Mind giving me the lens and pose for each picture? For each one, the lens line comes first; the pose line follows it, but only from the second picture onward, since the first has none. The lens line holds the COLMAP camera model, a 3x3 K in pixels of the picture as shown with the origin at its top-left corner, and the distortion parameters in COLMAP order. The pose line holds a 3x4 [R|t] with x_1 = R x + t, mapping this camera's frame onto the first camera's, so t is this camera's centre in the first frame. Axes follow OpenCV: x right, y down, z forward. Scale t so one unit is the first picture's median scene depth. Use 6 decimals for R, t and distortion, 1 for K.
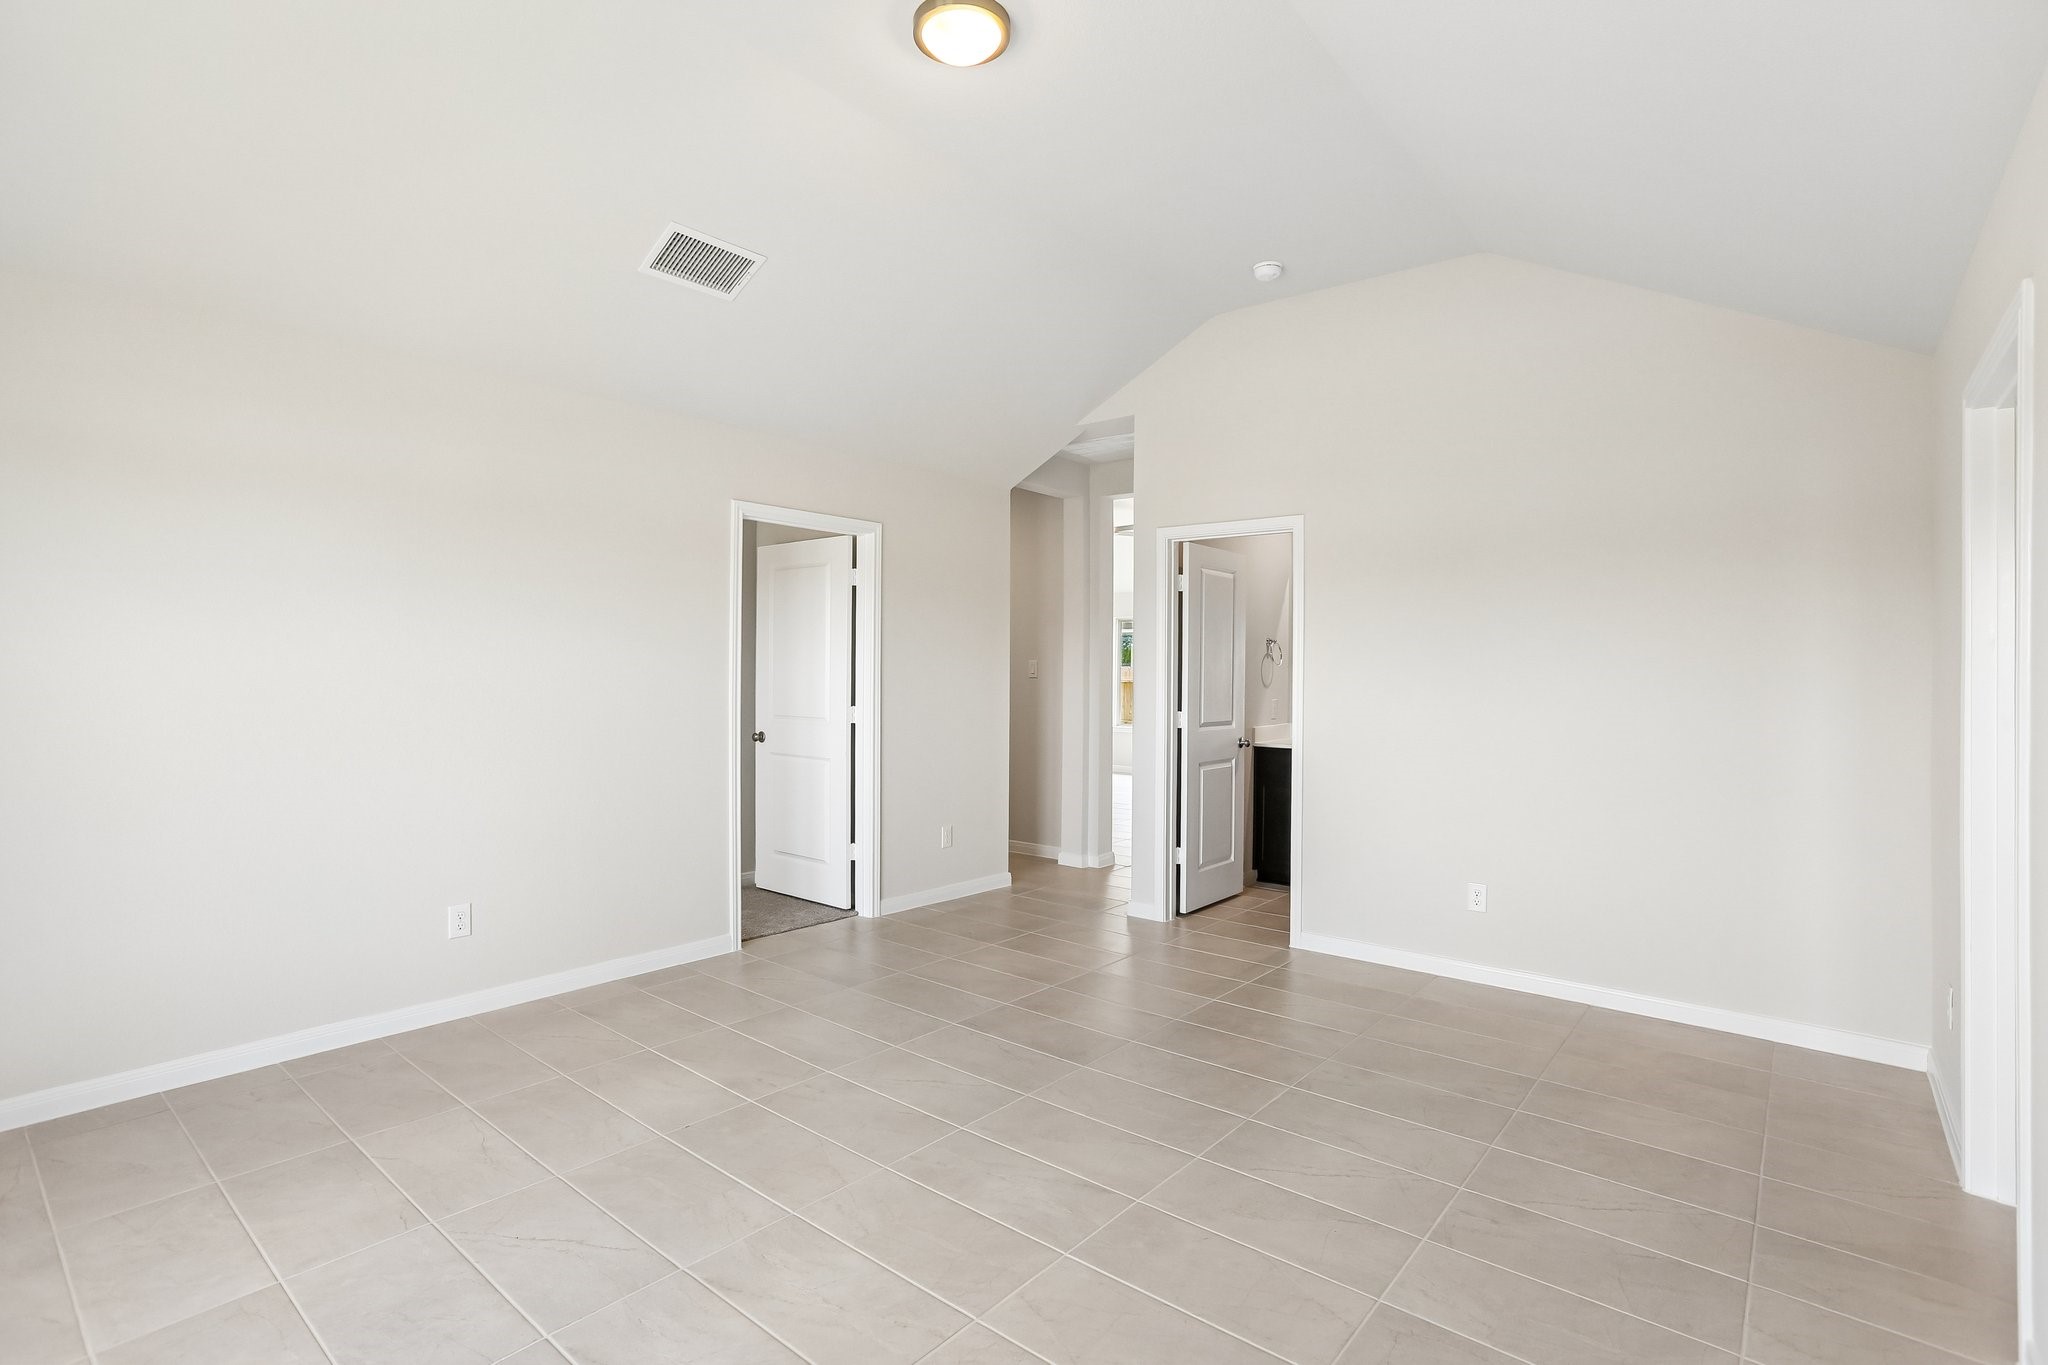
lens RADIAL K [[968.1, 0, 1019.9], [0, 968.1, 660.7], [0, 0, 1]] dist [-0.056235, 0.023394]
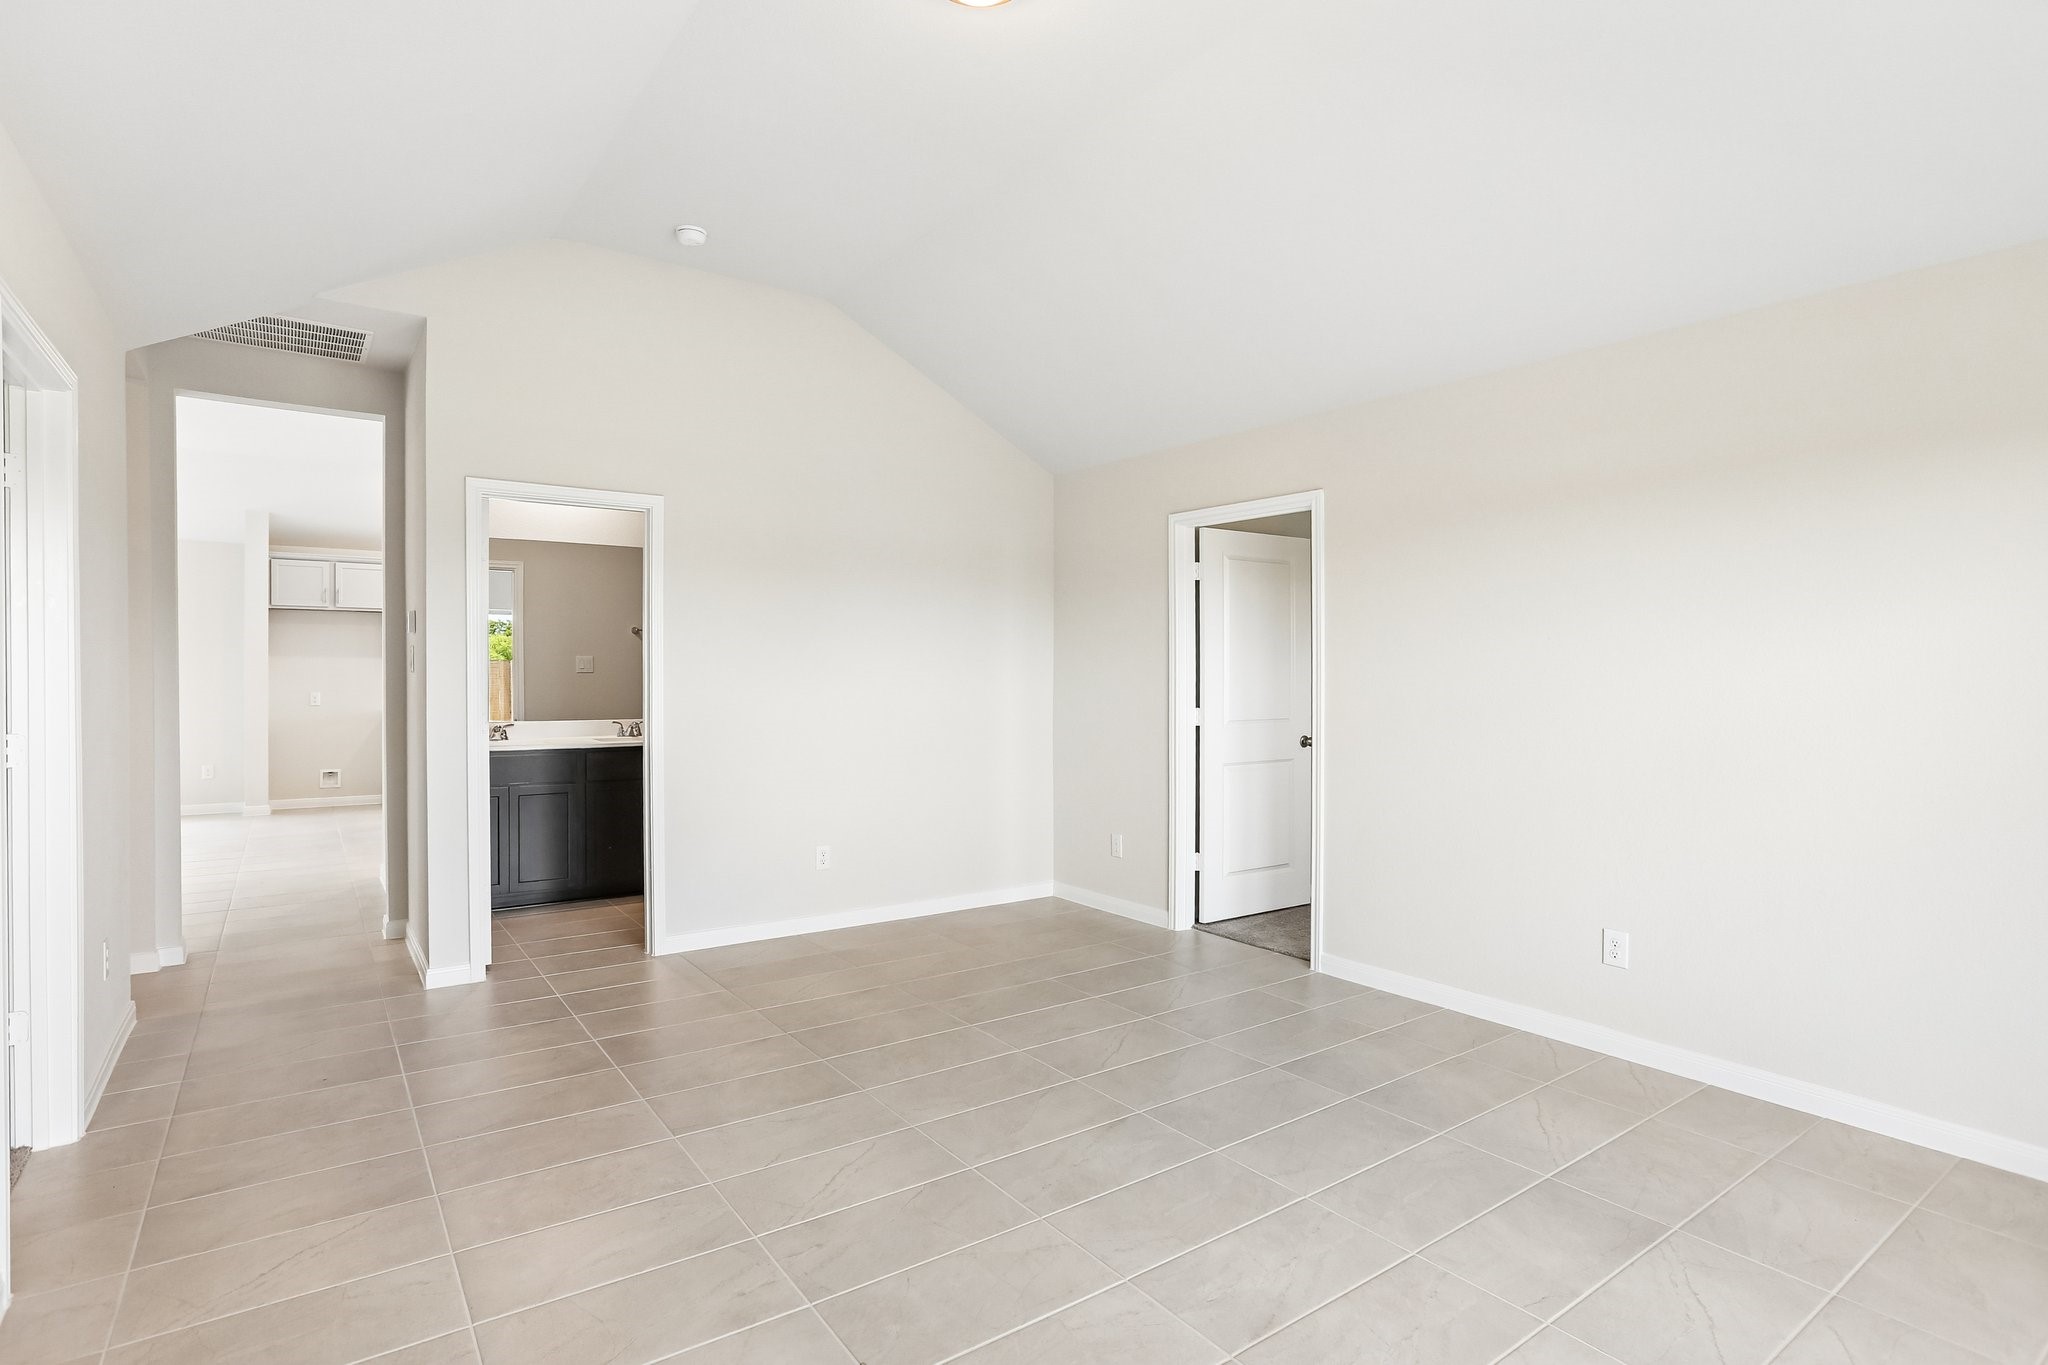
lens RADIAL K [[968.1, 0, 1019.9], [0, 968.1, 660.7], [0, 0, 1]] dist [-0.056235, 0.023394]
pose [[0.291986, -0.005087, 0.956409, -0.802537], [-0.009921, 0.999916, 0.008347, -0.005592], [-0.956371, -0.011926, 0.291911, 0.603901]]
